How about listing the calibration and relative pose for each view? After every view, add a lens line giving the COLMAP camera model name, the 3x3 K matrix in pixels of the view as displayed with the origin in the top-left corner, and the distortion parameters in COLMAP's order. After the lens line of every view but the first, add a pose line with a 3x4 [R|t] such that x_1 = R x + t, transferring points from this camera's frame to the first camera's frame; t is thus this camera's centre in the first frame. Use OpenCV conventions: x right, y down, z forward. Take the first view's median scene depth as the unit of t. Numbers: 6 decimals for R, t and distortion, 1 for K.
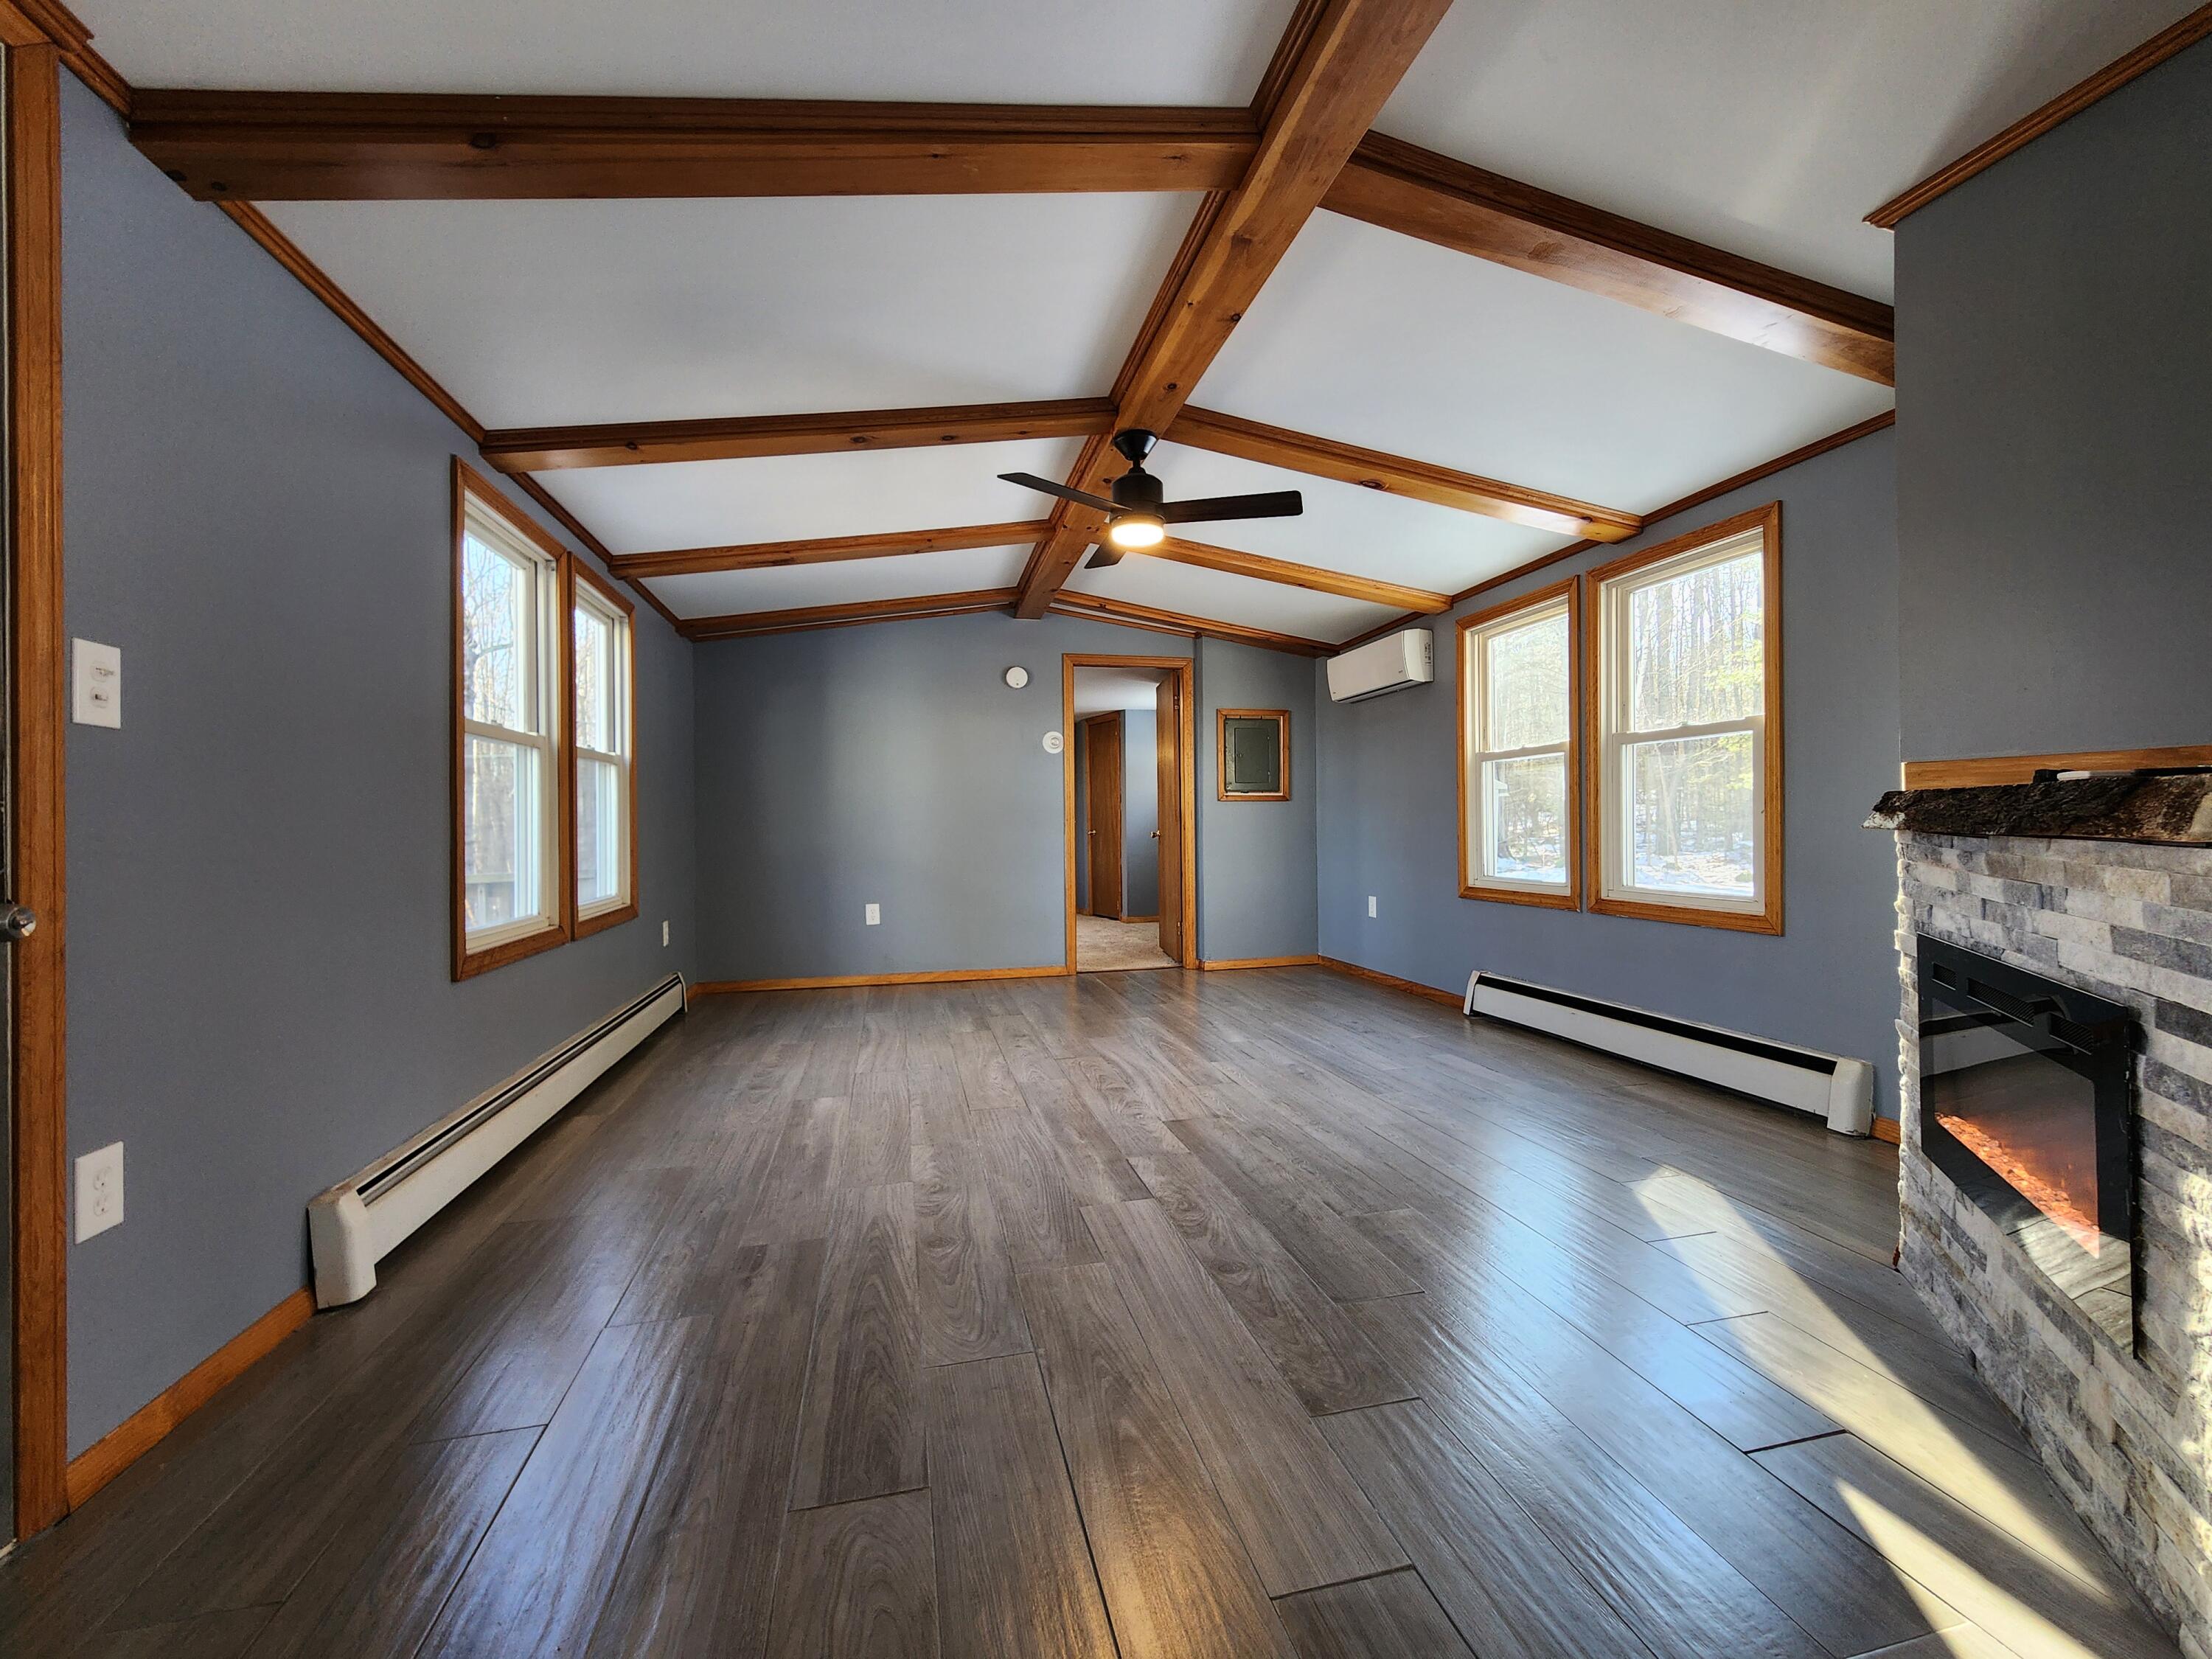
lens RADIAL K [[906.1, 0, 1109.6], [0, 906.1, 835.8], [0, 0, 1]] dist [-0.001135, -0.000336]
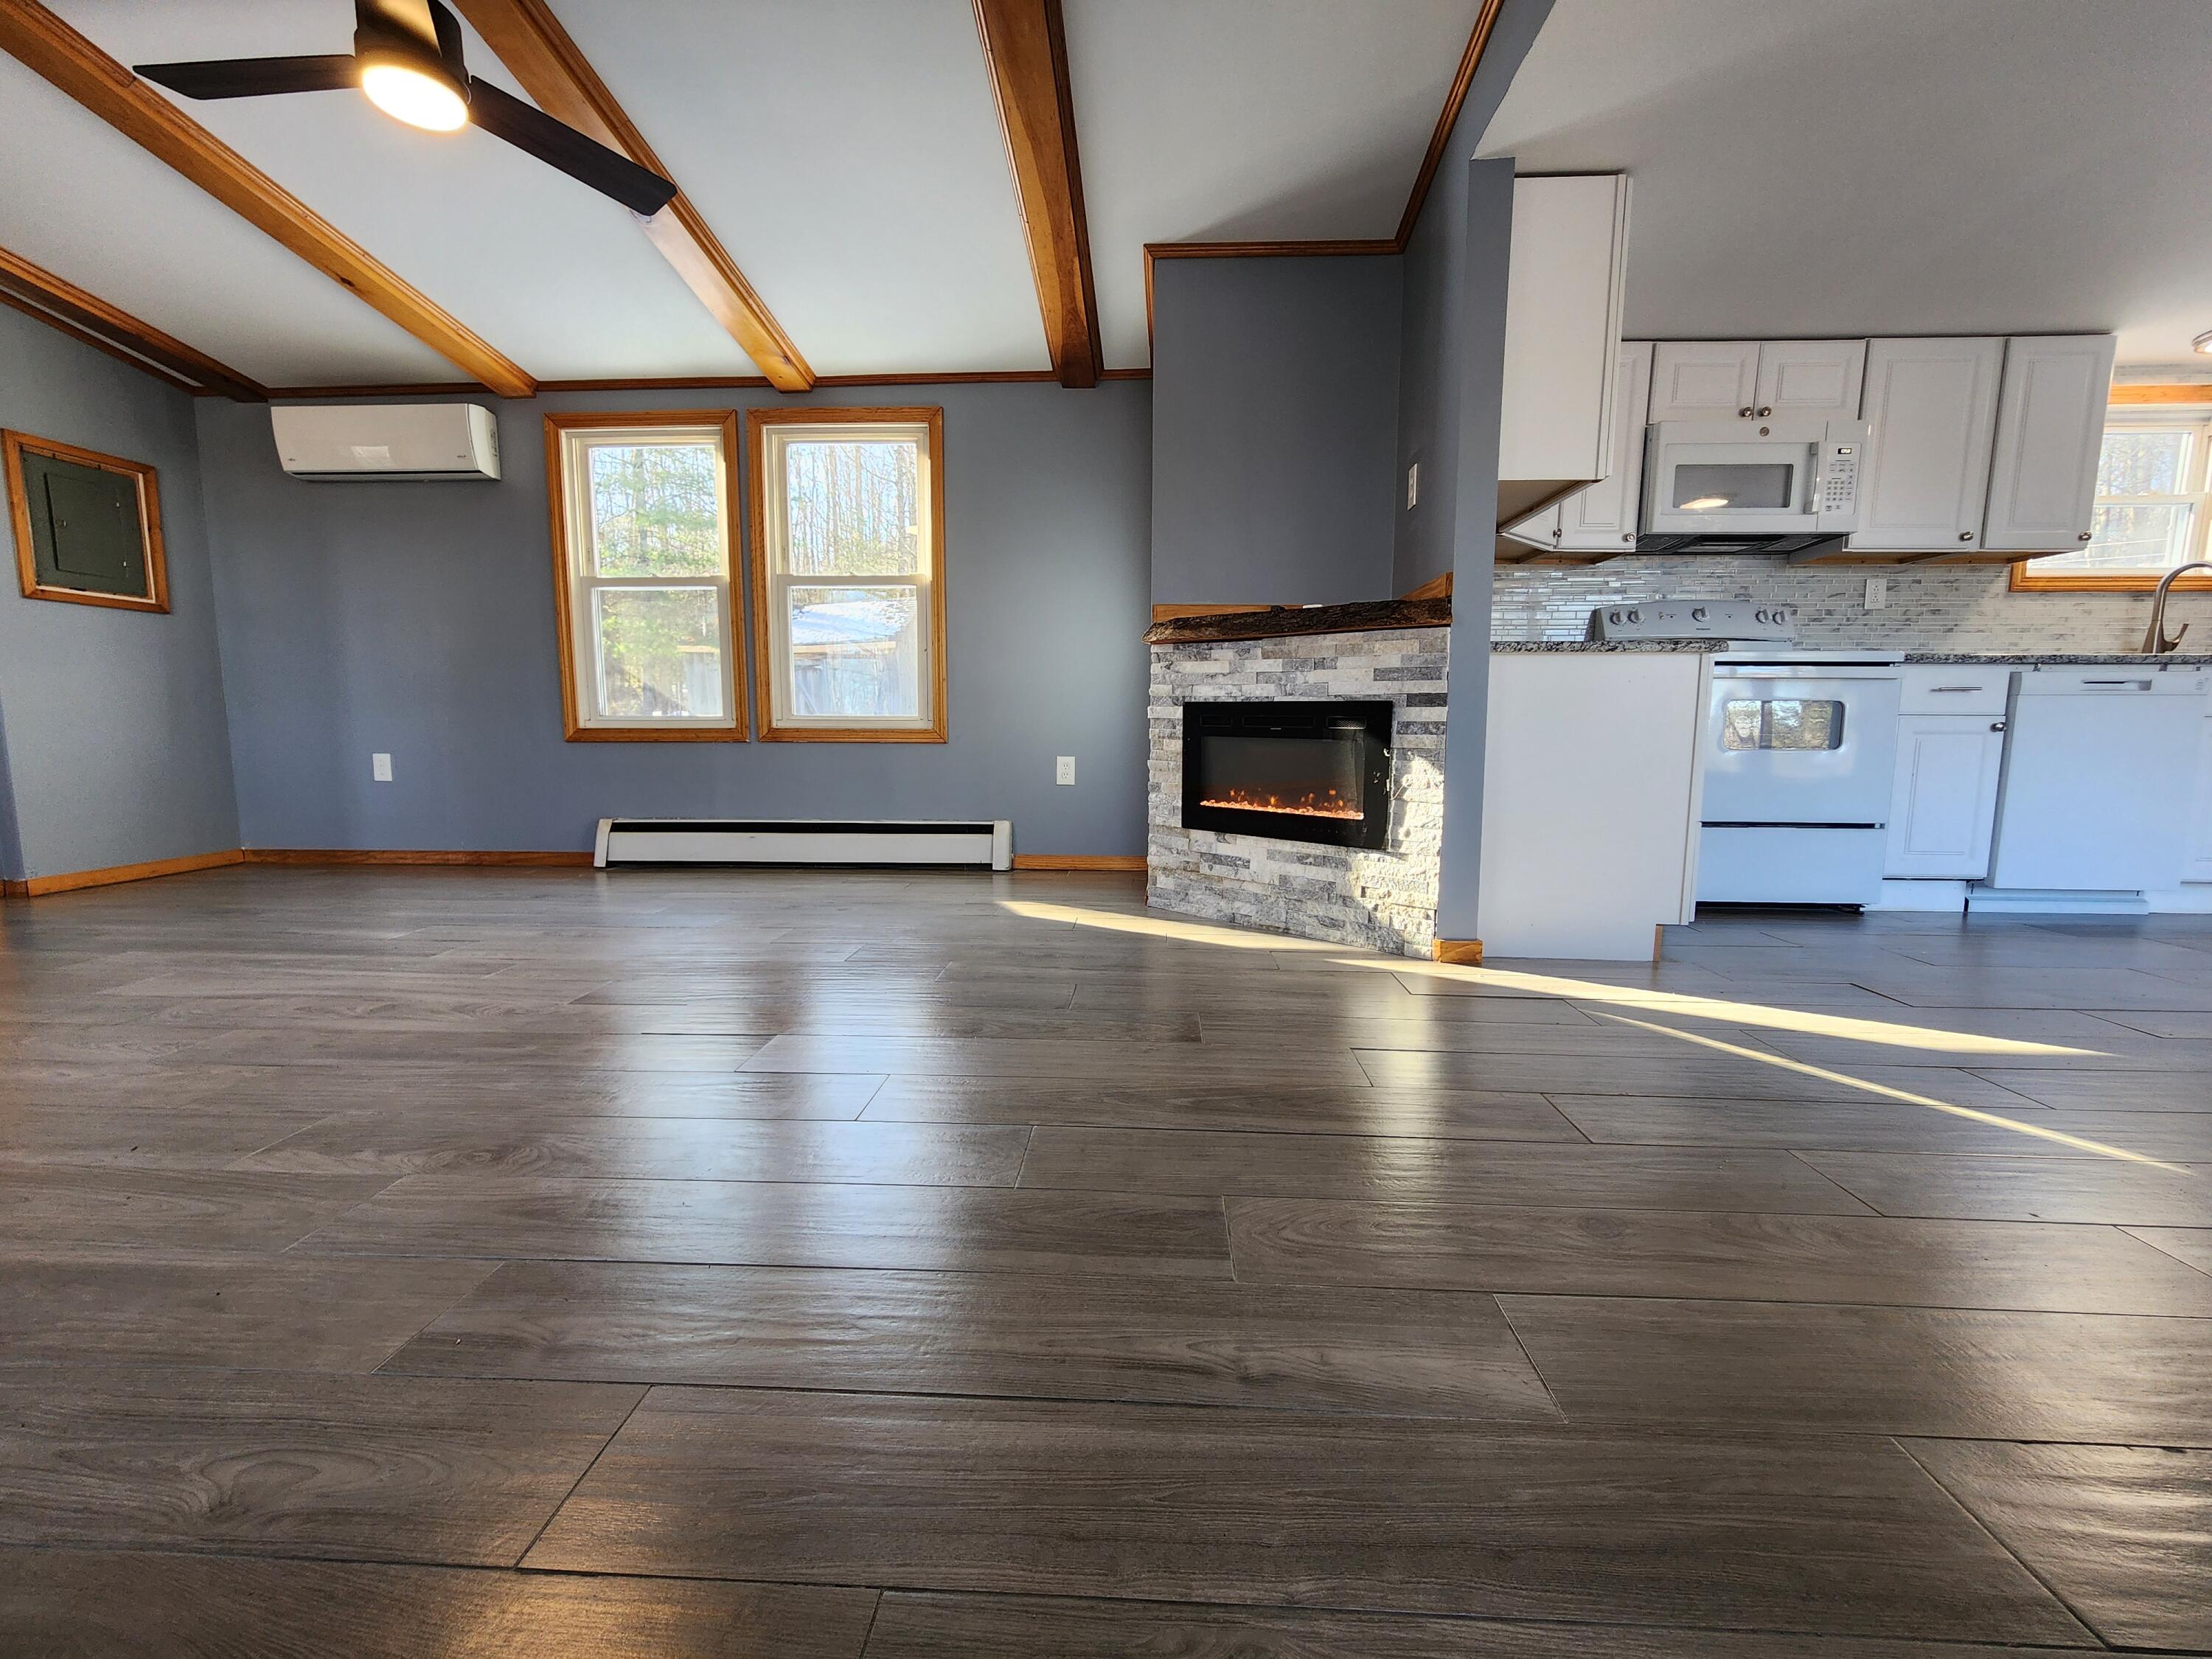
lens RADIAL K [[906.1, 0, 1109.6], [0, 906.1, 835.8], [0, 0, 1]] dist [-0.001135, -0.000336]
pose [[0.282344, -0.102916, 0.953777, -0.423253], [0.002554, 0.994306, 0.106533, 0.089349], [-0.959310, -0.027643, 0.280999, 0.324341]]
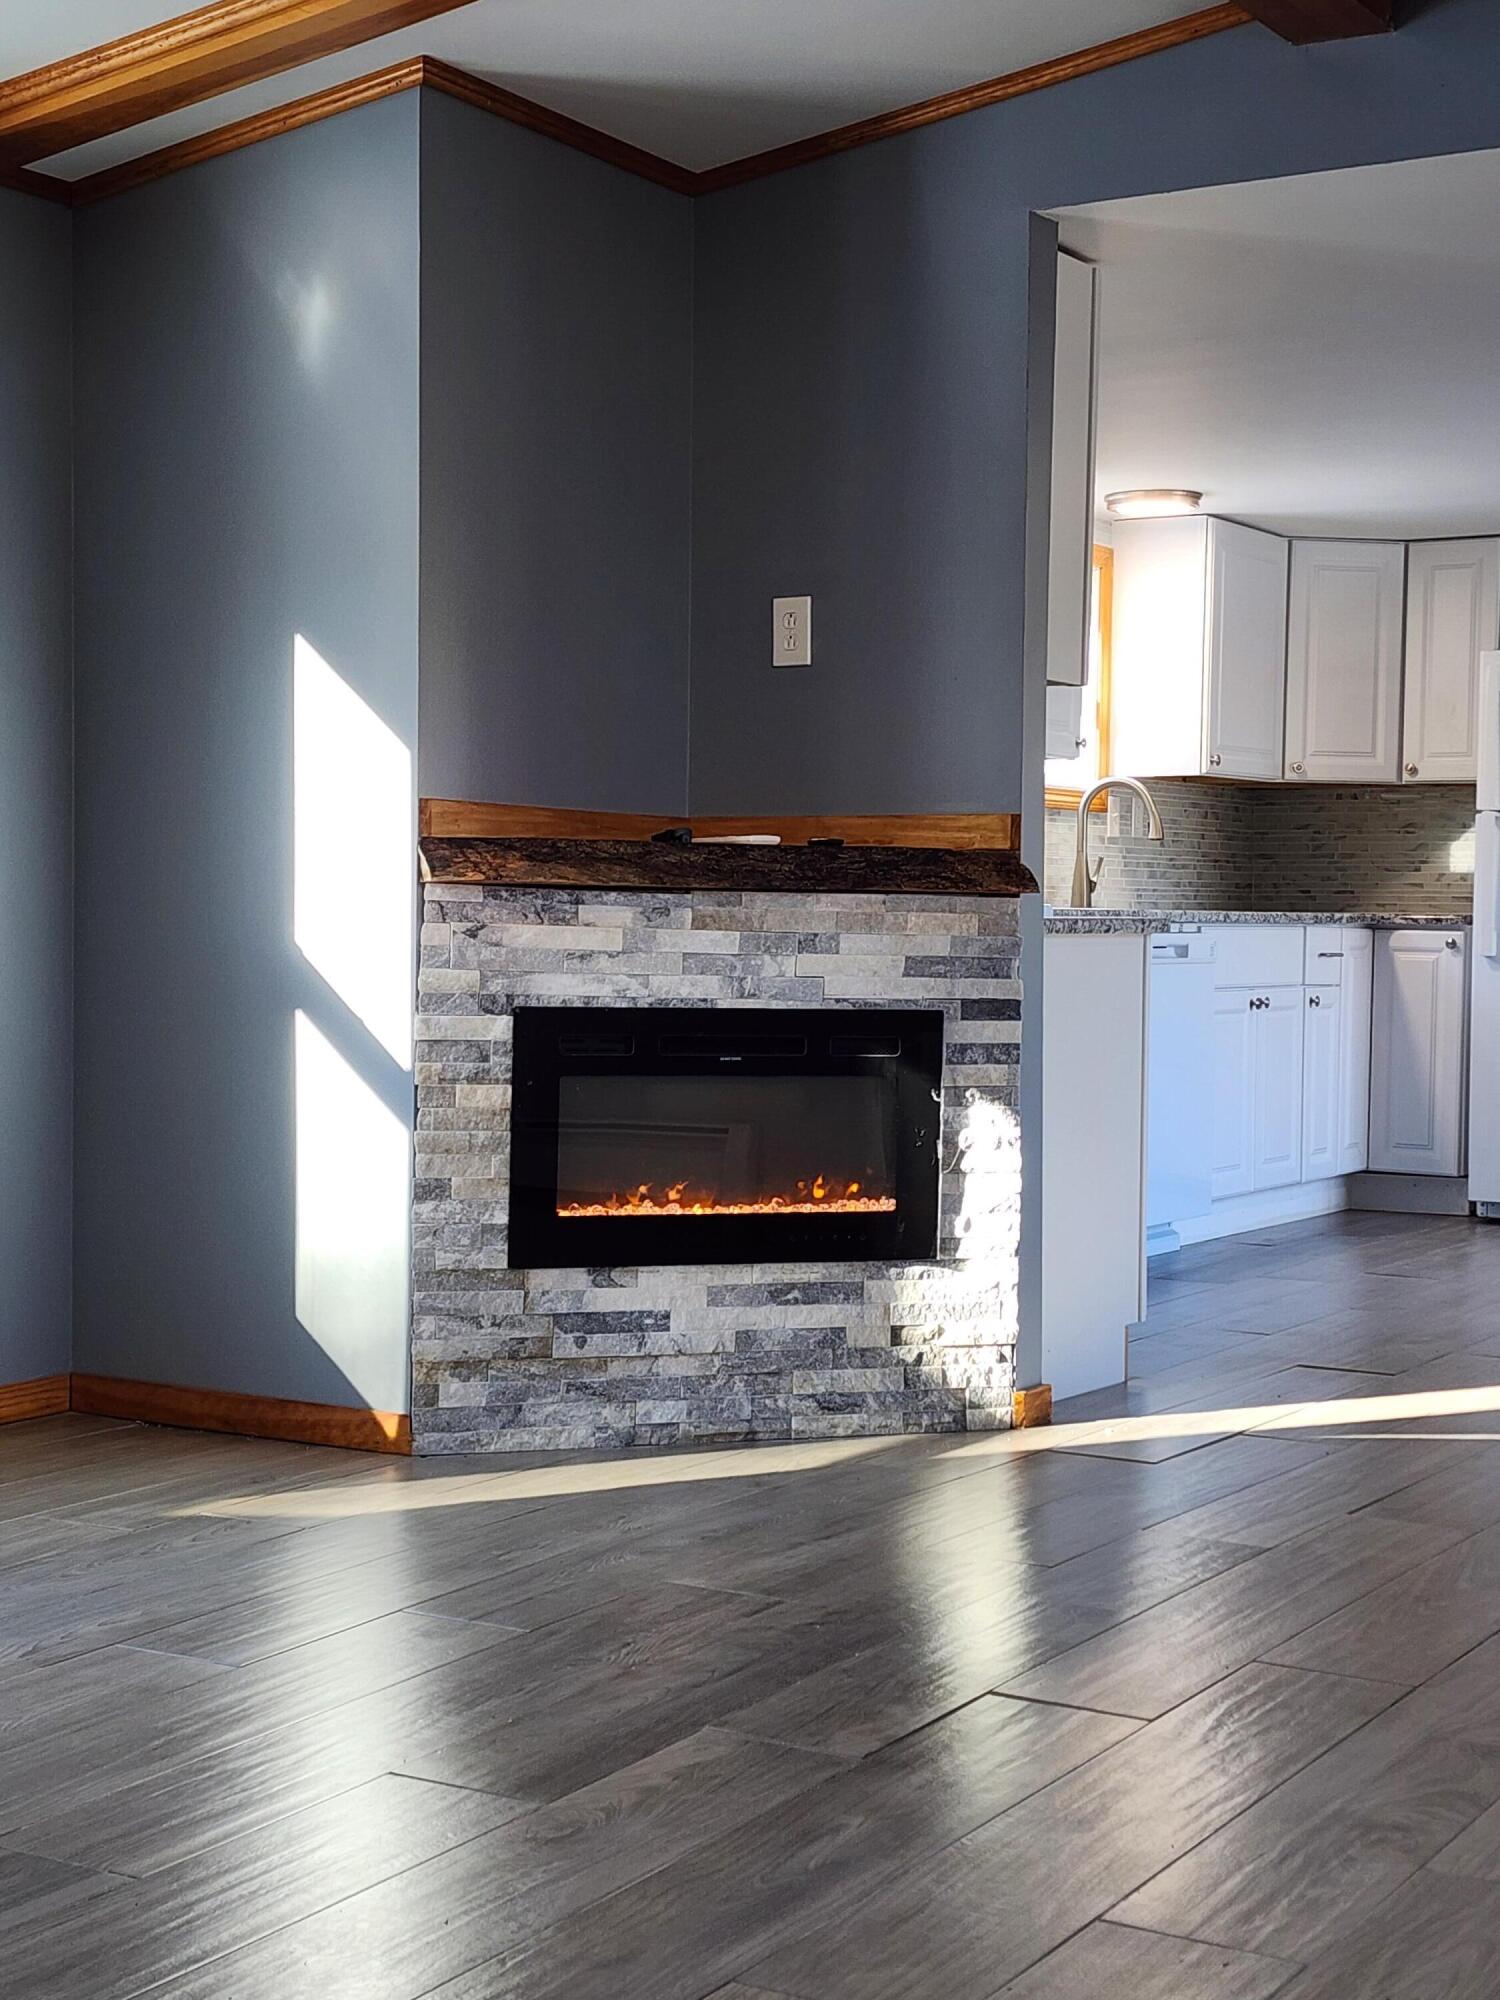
lens RADIAL K [[2946.5, 0, 750.0], [0, 2946.5, 1000.0], [0, 0, 1]] dist [0.254594, -0.006243]
pose [[-0.719048, -0.014162, 0.694817, -0.591064], [0.007357, 0.999581, 0.027987, 0.012839], [-0.694922, 0.025236, -0.718642, 1.427021]]
